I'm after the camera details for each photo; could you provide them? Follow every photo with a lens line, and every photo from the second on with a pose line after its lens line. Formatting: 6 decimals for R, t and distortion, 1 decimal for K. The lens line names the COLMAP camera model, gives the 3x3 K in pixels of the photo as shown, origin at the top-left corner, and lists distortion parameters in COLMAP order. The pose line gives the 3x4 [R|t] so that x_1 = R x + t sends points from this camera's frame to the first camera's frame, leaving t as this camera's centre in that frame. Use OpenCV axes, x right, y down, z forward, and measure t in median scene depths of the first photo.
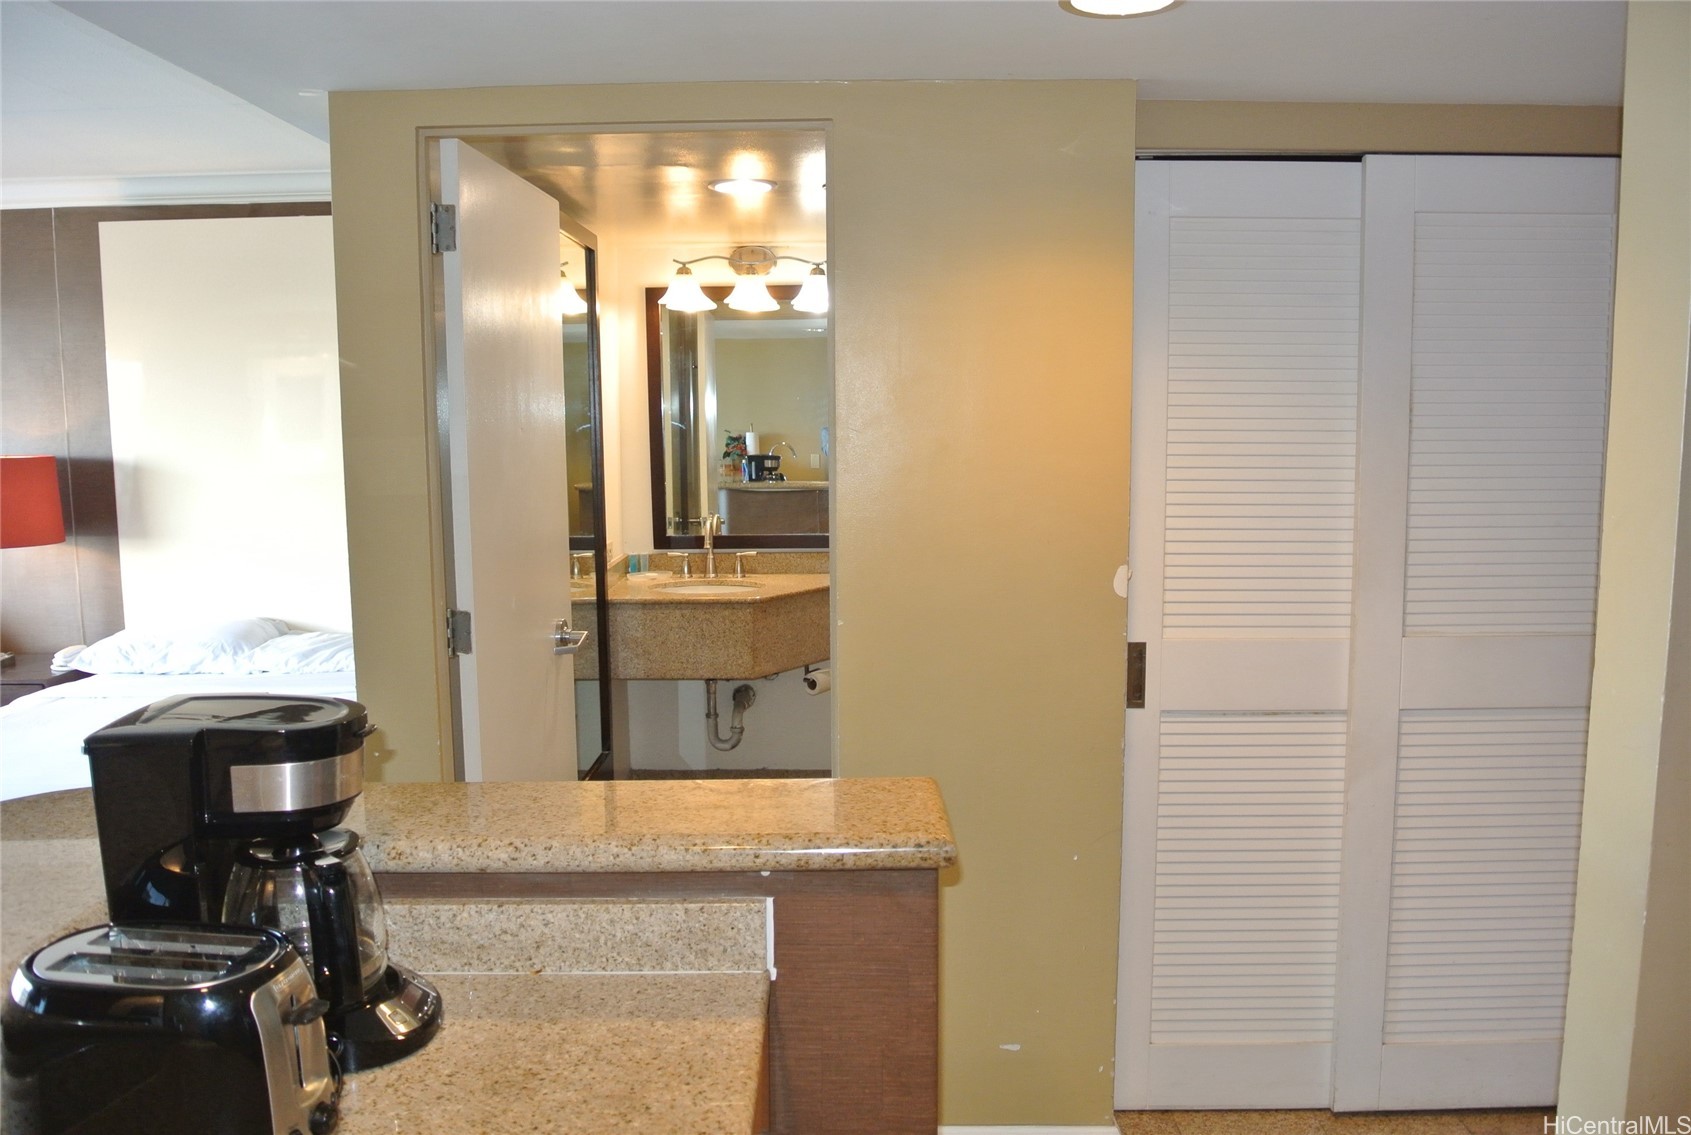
lens RADIAL K [[1307.9, 0, 841.4], [0, 1307.9, 569.3], [0, 0, 1]] dist [-0.065908, 0.003667]
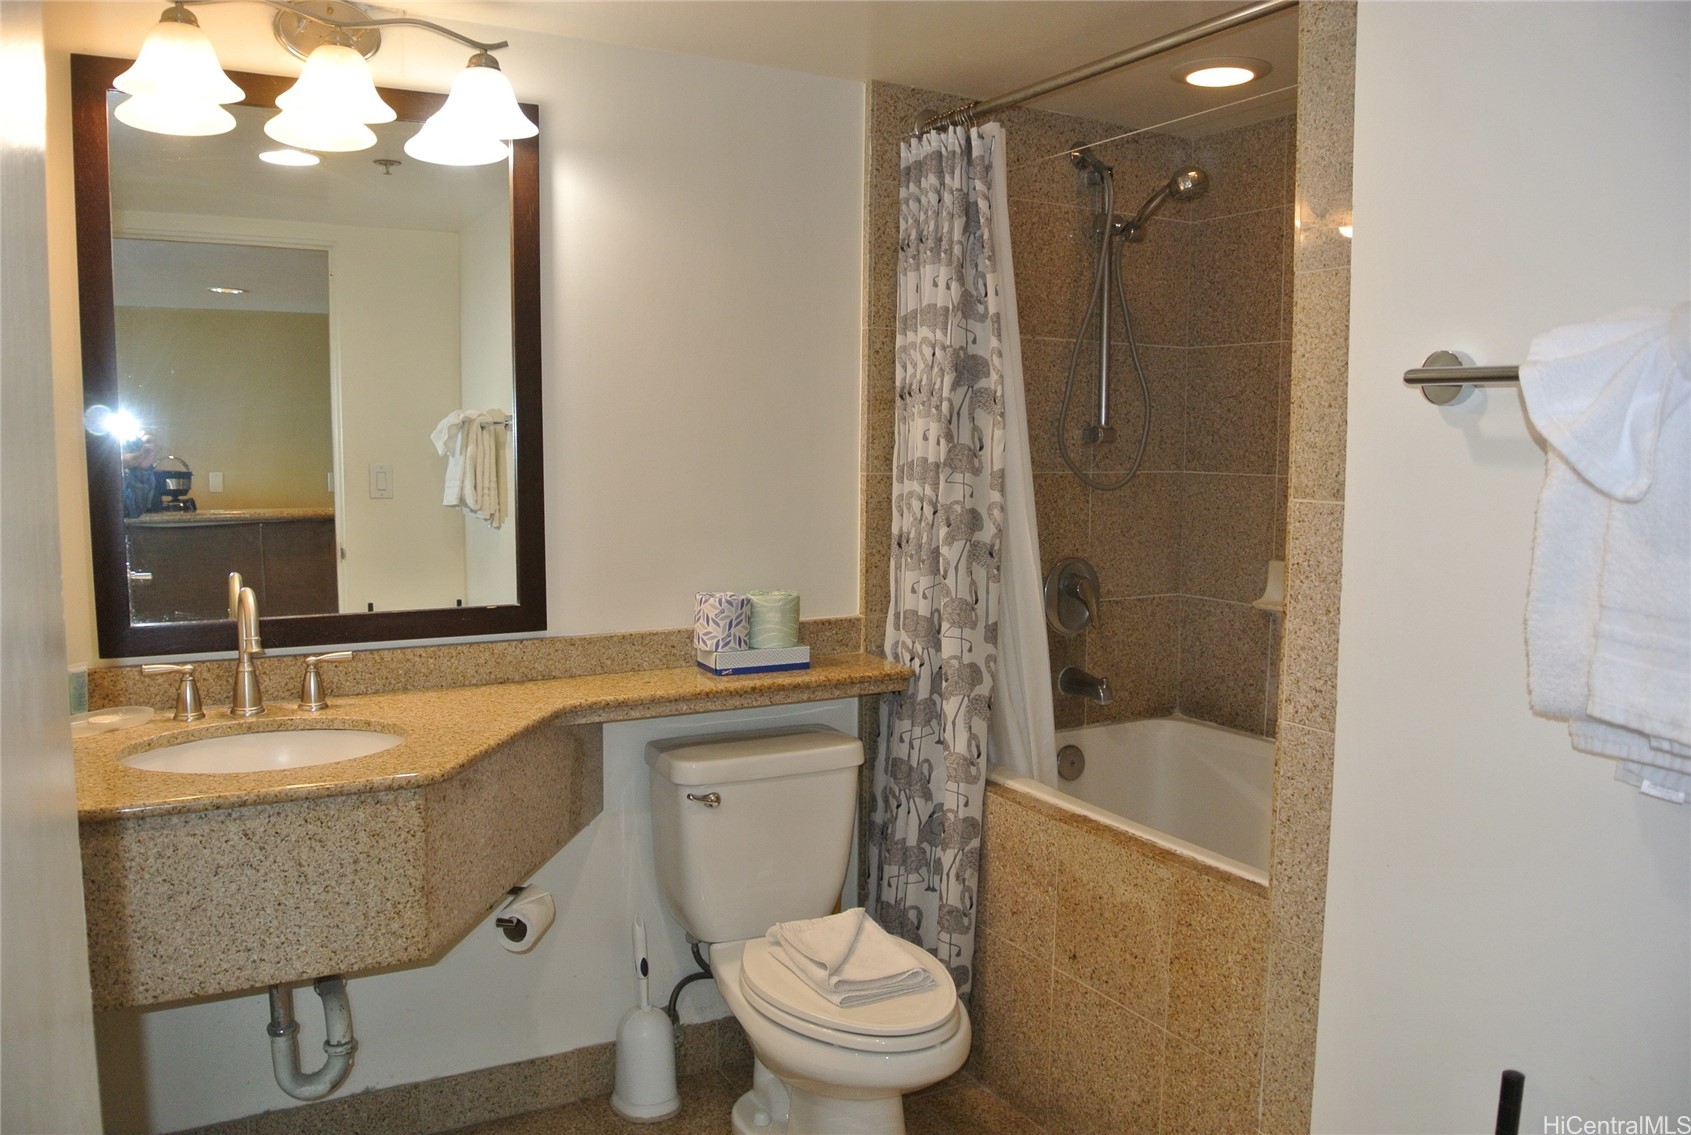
lens RADIAL K [[1307.9, 0, 842.9], [0, 1307.9, 567.2], [0, 0, 1]] dist [-0.065908, 0.003667]
pose [[0.872134, -0.035723, 0.487960, -0.137916], [0.047497, 0.998802, -0.011771, -0.030021], [-0.486955, 0.033443, 0.872786, 0.513783]]
